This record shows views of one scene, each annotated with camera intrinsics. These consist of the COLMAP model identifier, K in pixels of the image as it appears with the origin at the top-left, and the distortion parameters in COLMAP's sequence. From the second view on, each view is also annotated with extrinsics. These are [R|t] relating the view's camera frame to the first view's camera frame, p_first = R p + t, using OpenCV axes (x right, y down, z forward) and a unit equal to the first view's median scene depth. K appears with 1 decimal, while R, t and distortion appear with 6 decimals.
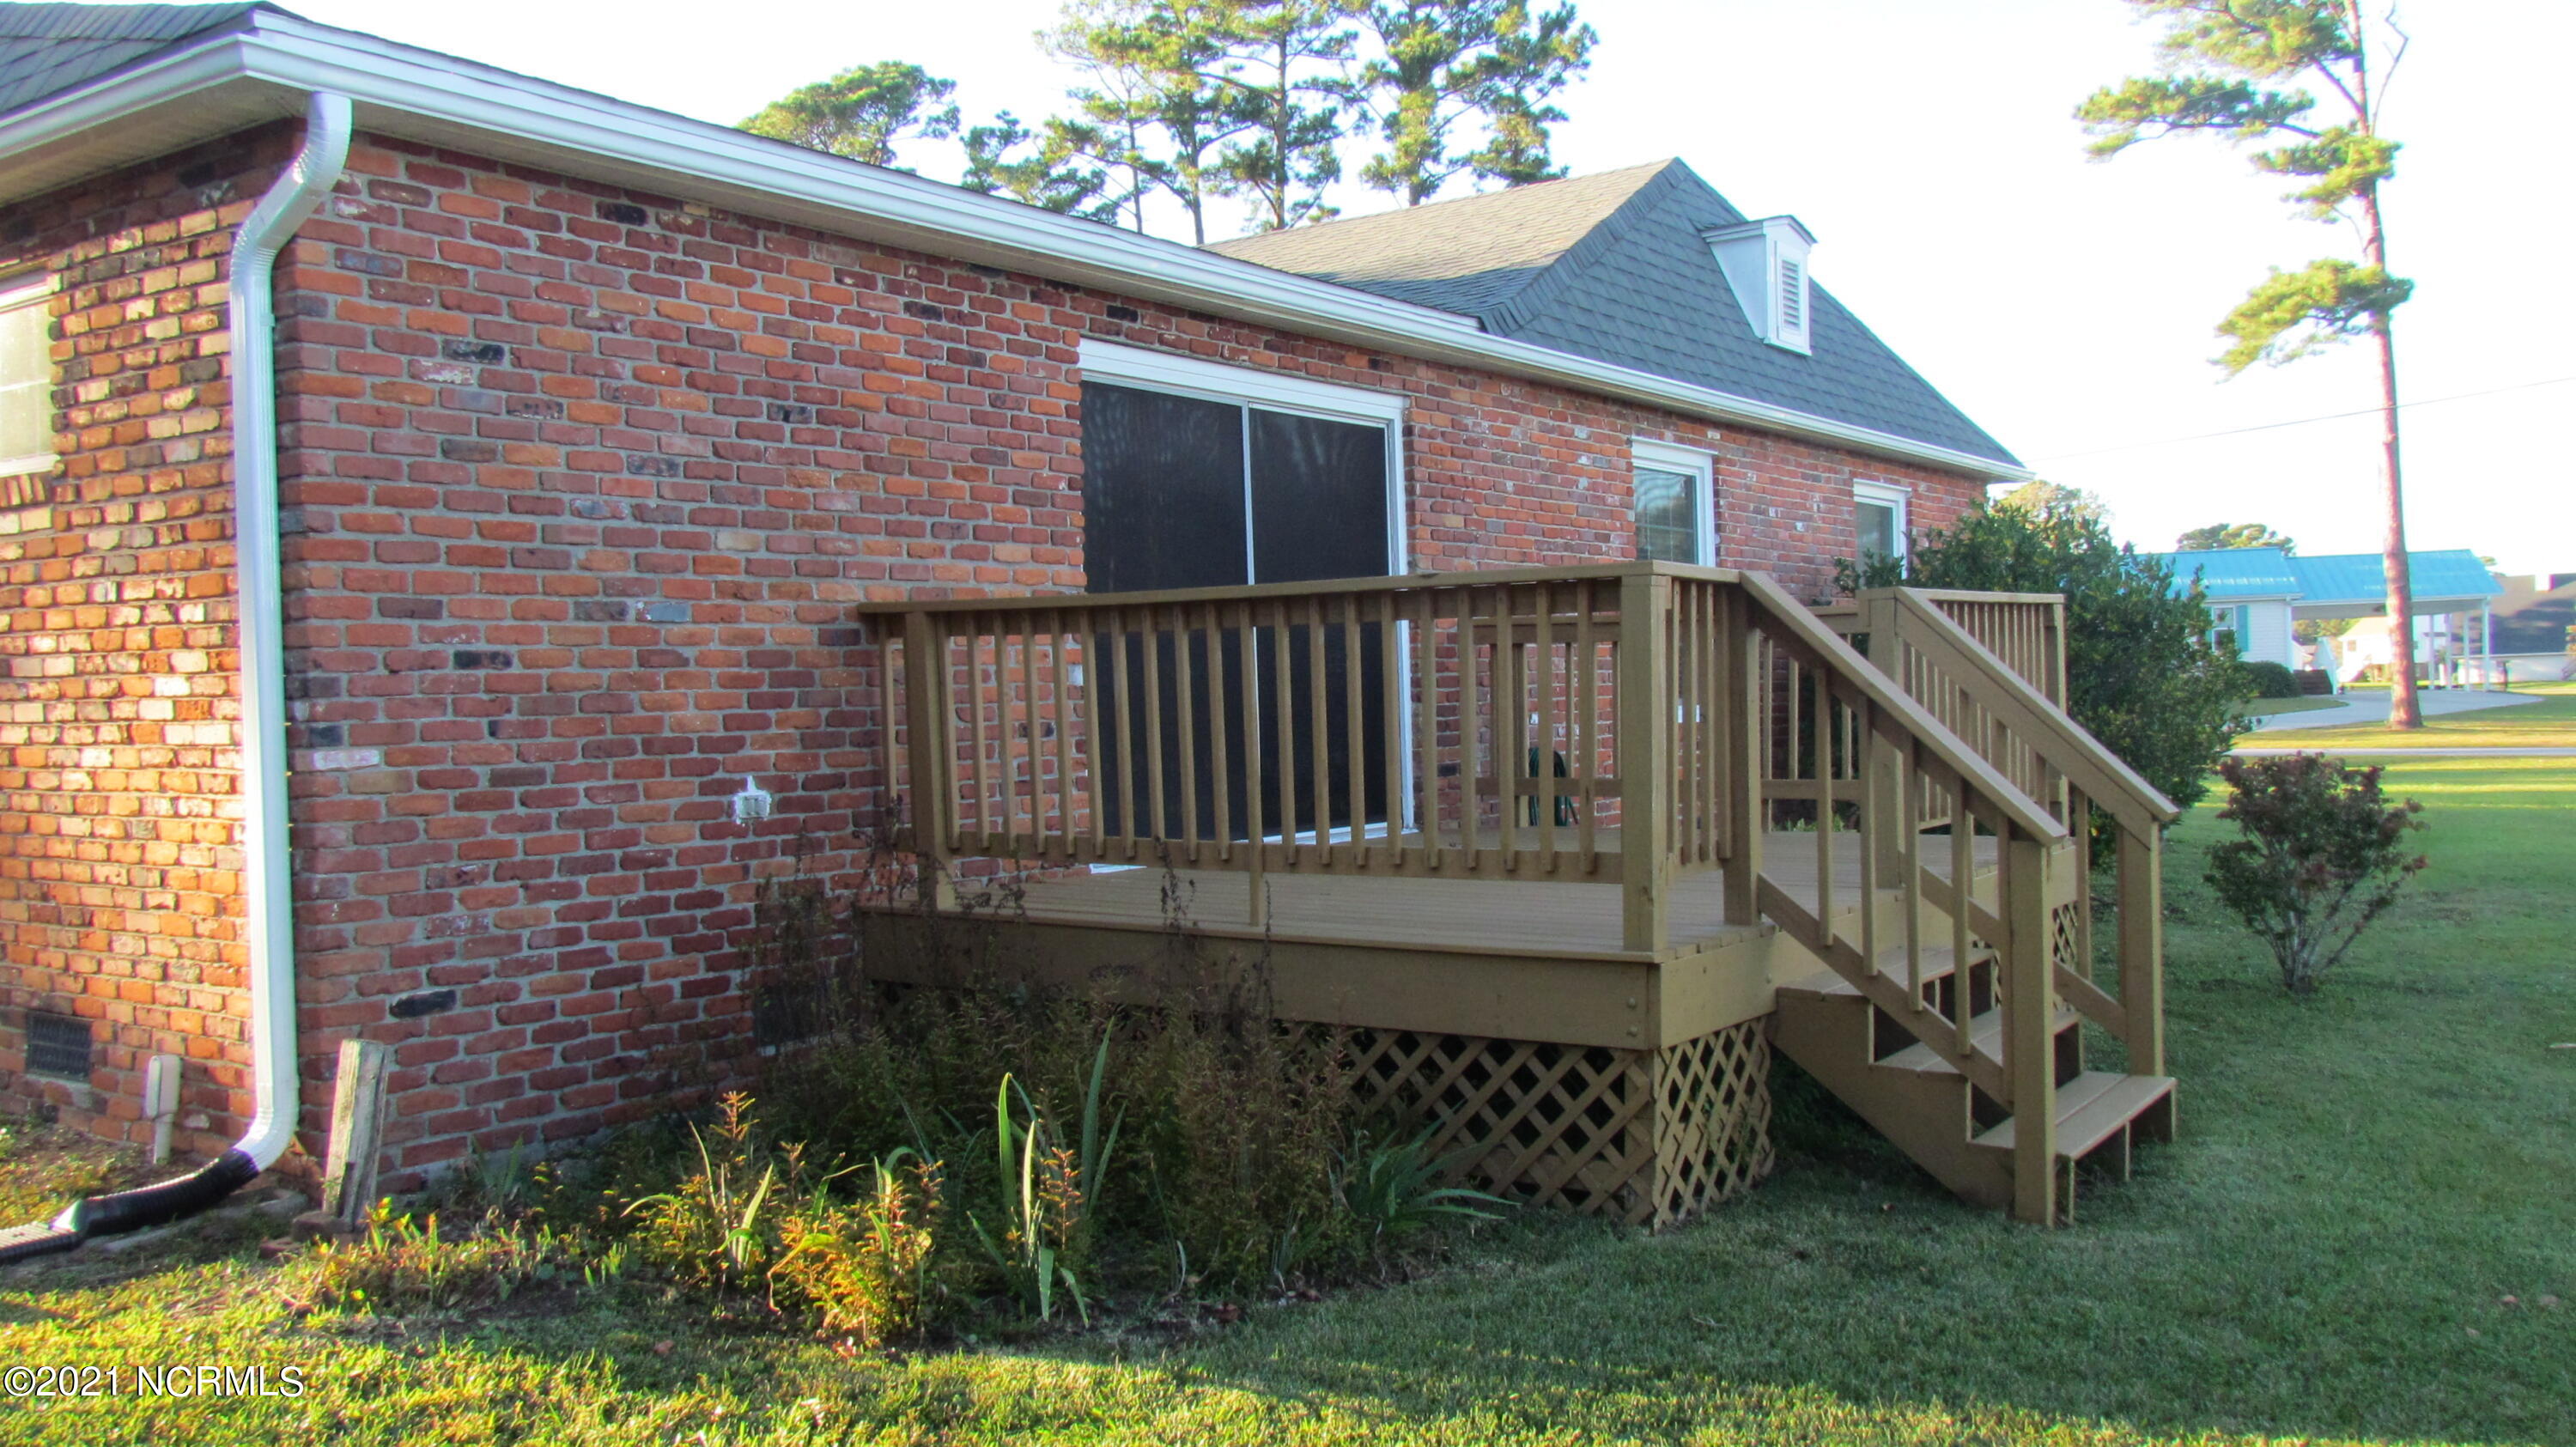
lens RADIAL K [[2081.6, 0, 1288.0], [0, 2081.6, 723.5], [0, 0, 1]] dist [-0.013147, 0.010374]
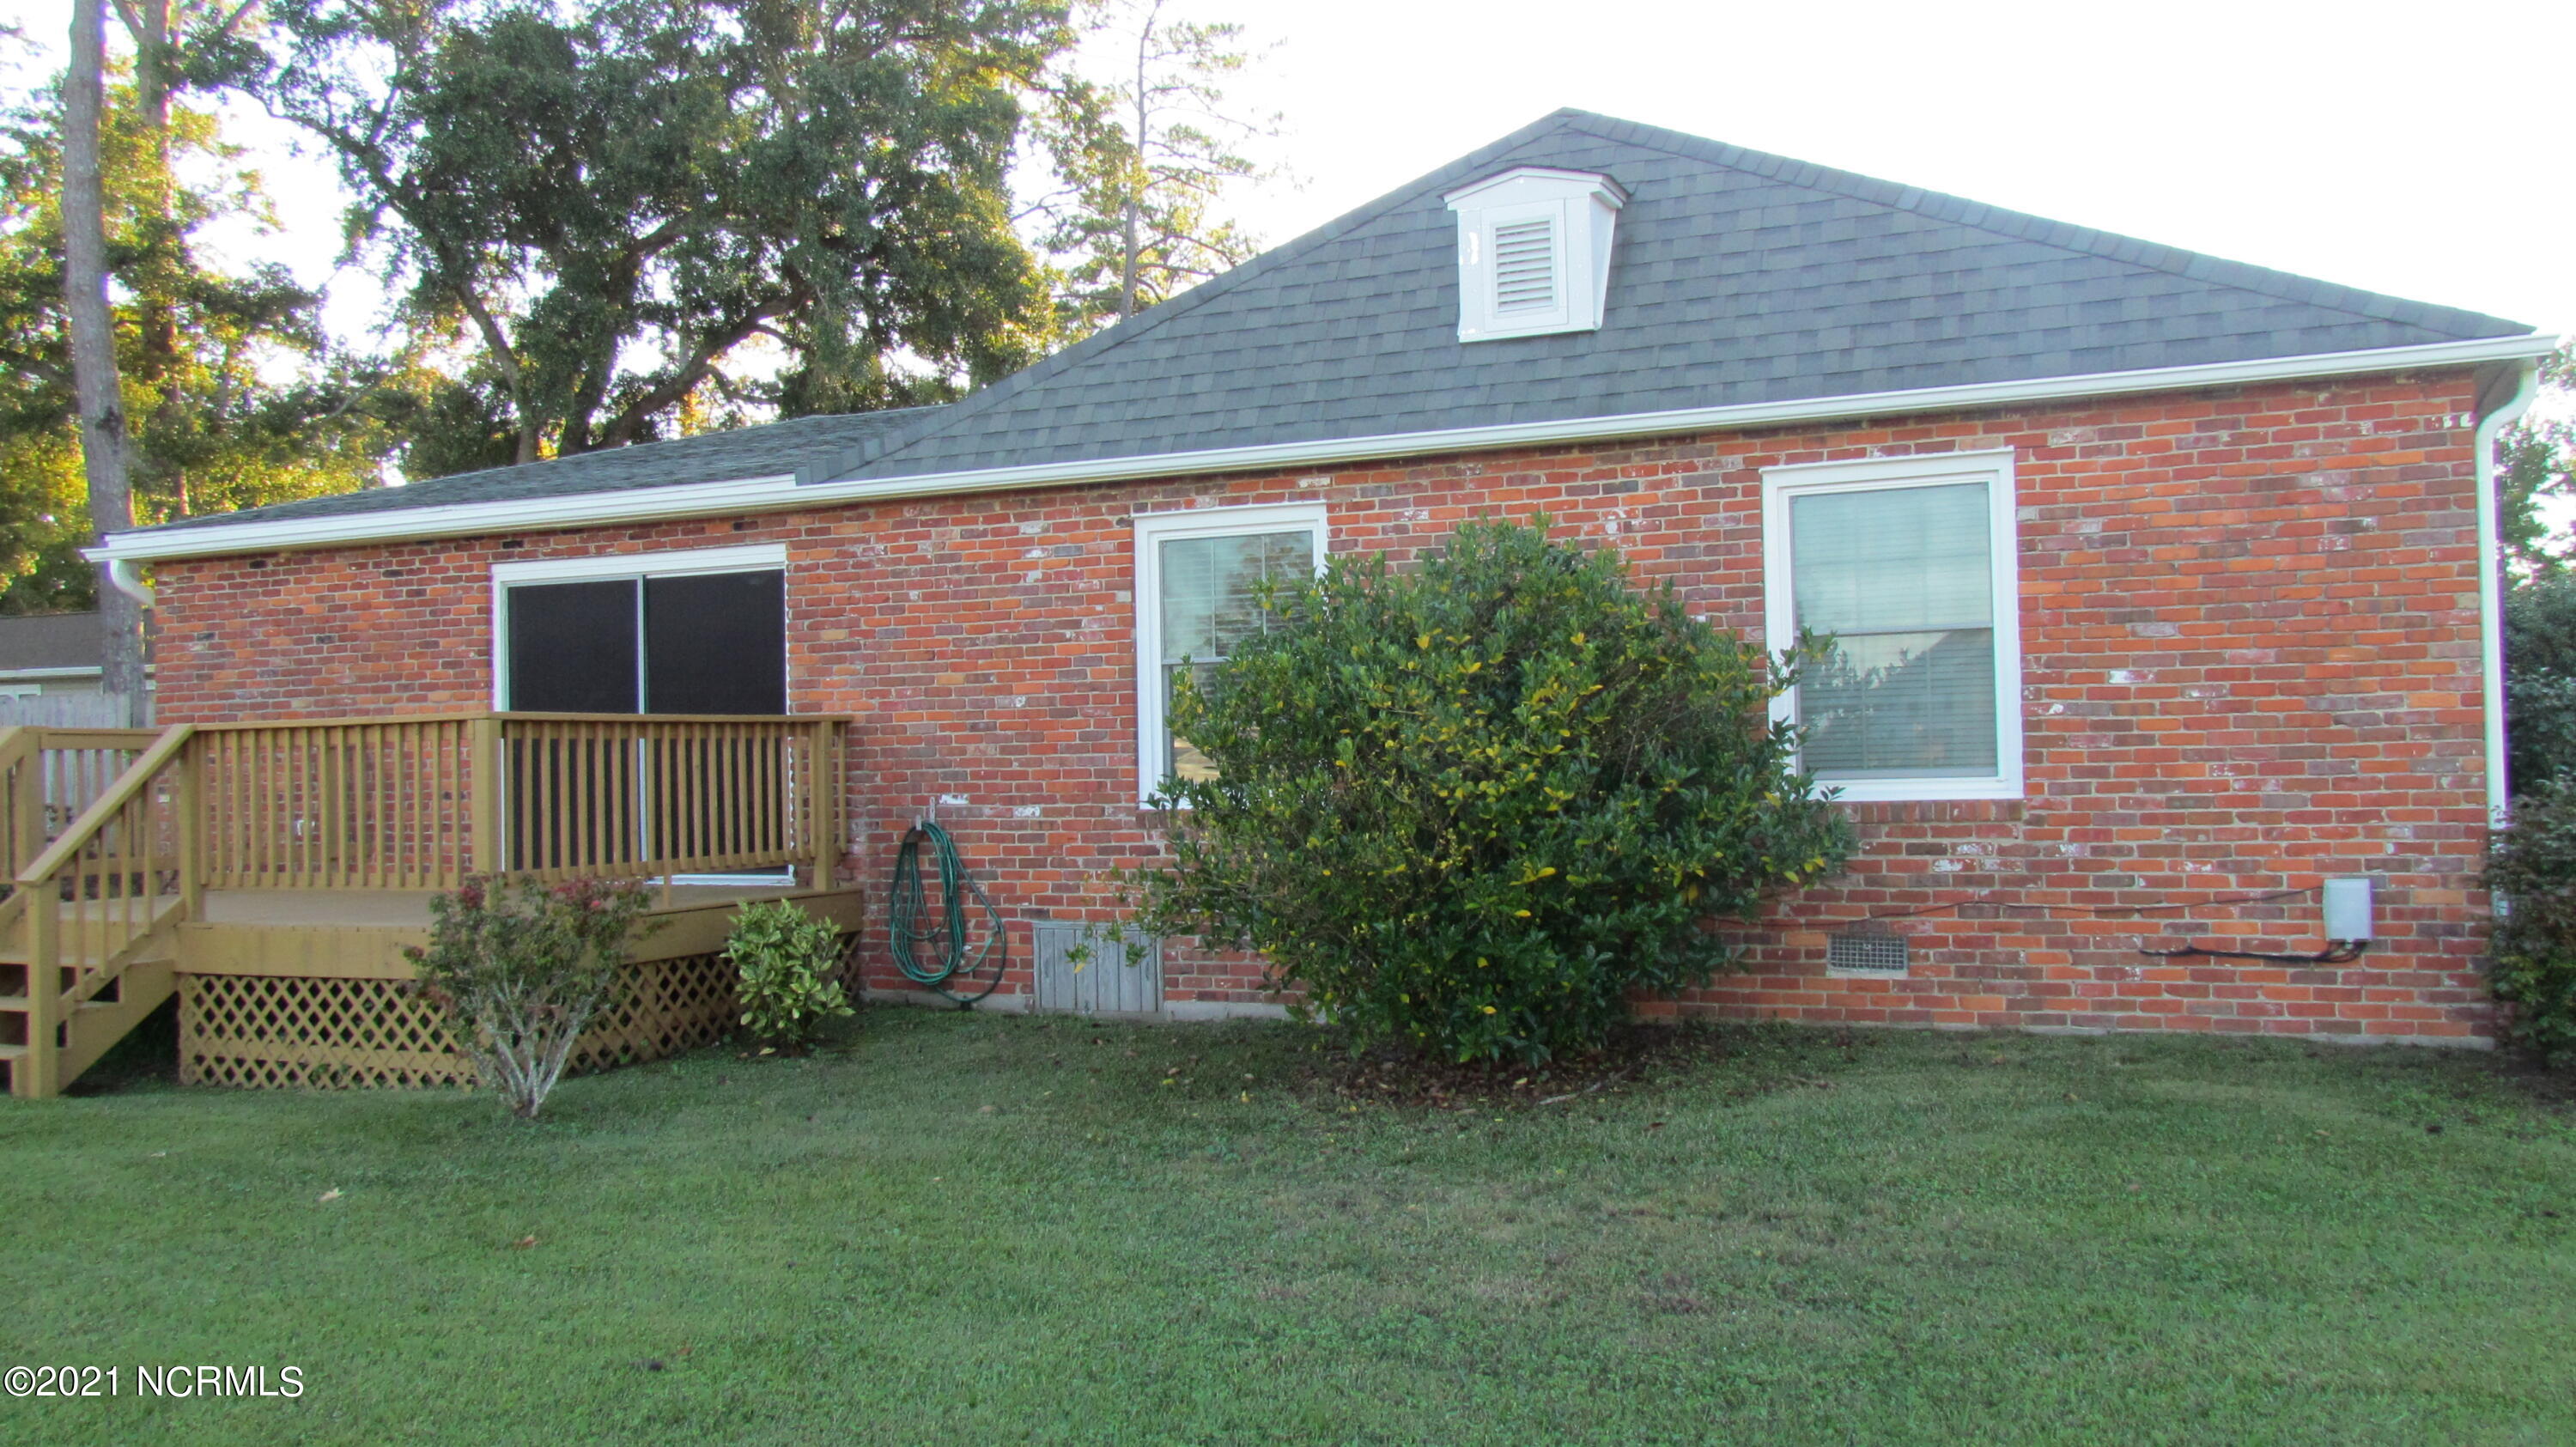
lens RADIAL K [[2081.6, 0, 1288.0], [0, 2081.6, 723.5], [0, 0, 1]] dist [-0.013147, 0.010374]
pose [[0.195399, -0.010180, -0.980671, 1.632604], [-0.011671, 0.999851, -0.012705, -0.041471], [0.980654, 0.013928, 0.195251, 1.270112]]
